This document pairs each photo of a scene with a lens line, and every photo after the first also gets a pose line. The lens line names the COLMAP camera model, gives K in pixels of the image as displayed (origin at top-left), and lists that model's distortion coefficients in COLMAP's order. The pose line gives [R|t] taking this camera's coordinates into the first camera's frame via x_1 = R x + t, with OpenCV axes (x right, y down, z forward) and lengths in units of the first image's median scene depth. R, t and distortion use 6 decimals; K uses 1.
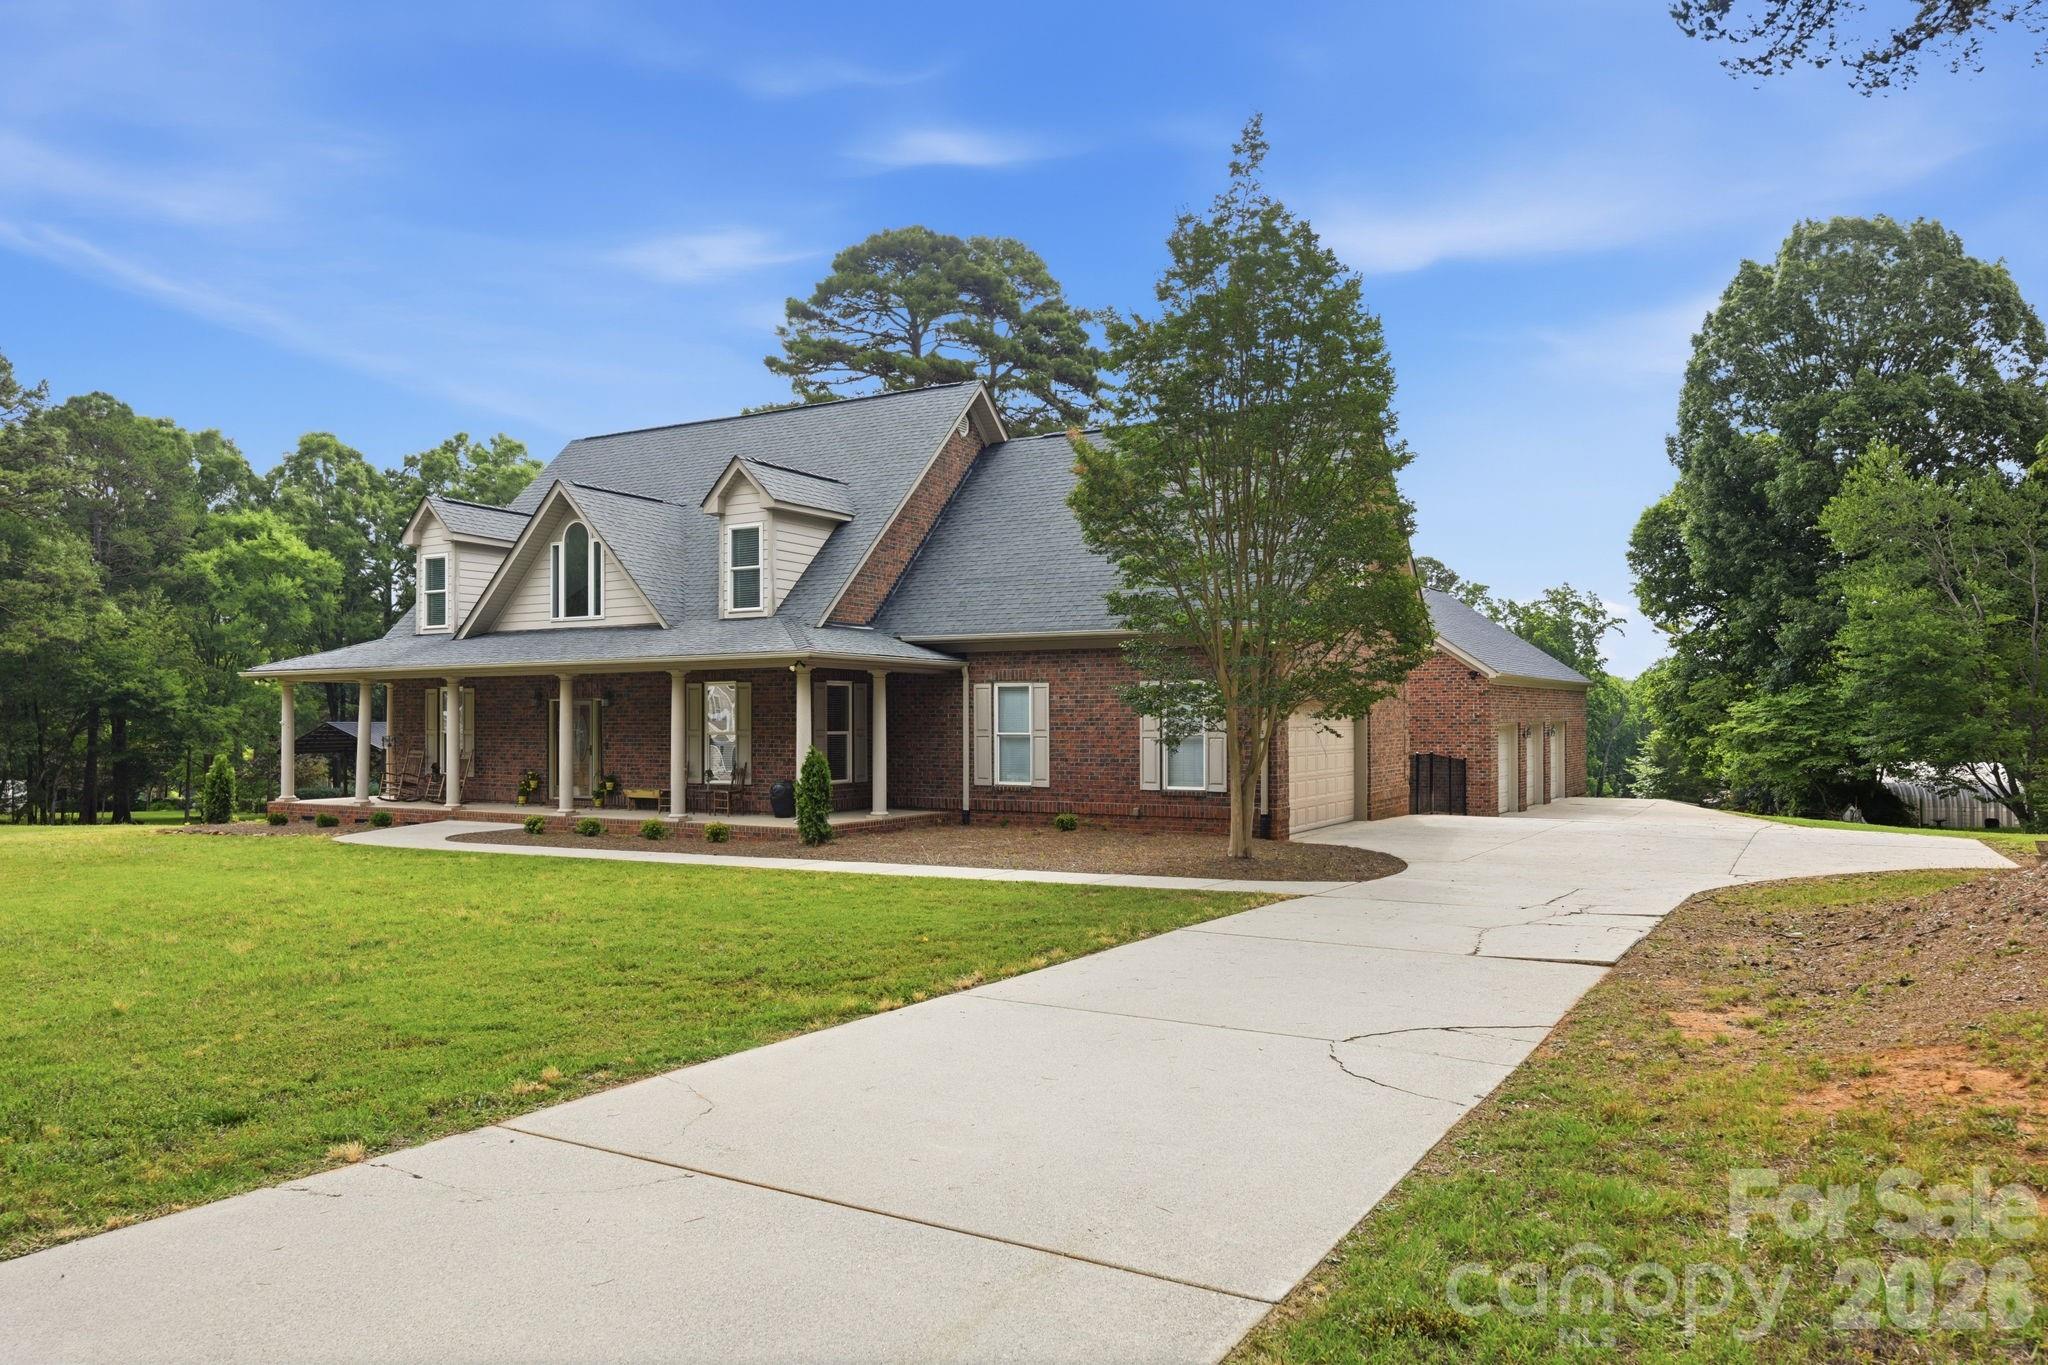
lens RADIAL K [[1384.2, 0, 1024.0], [0, 1384.2, 682.5], [0, 0, 1]] dist [0.001476, 0.000498]
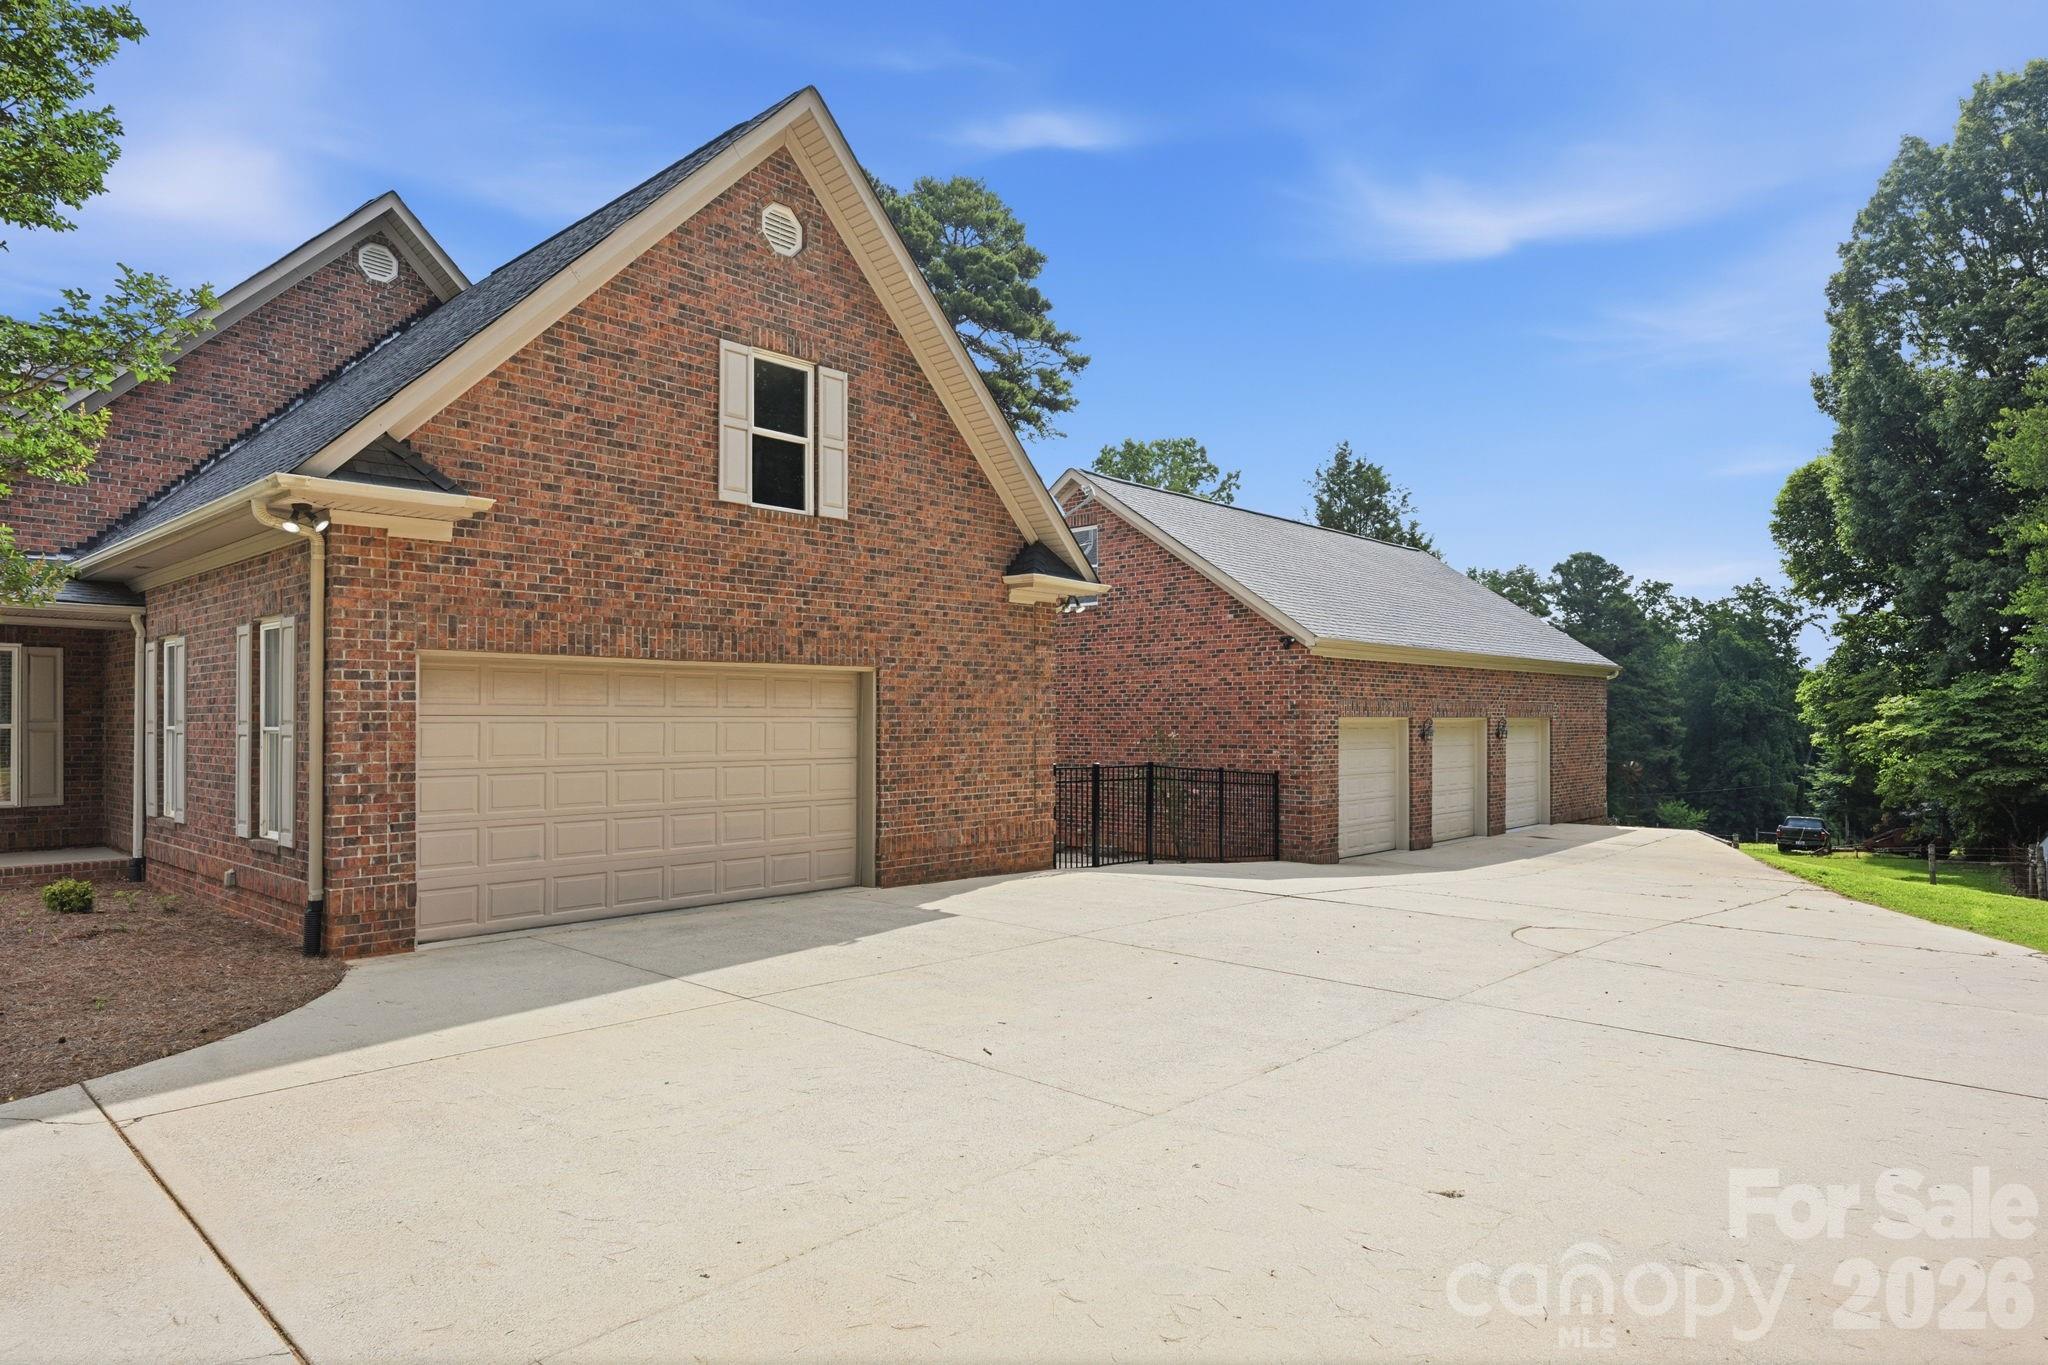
lens RADIAL K [[1185.6, 0, 1027.4], [0, 1185.6, 698.2], [0, 0, 1]] dist [0.004619, 0.000637]
pose [[0.977966, -0.001749, -0.208755, 0.167312], [0.003163, 0.999974, 0.006437, 0.008677], [0.208738, -0.006956, 0.977947, 0.225573]]
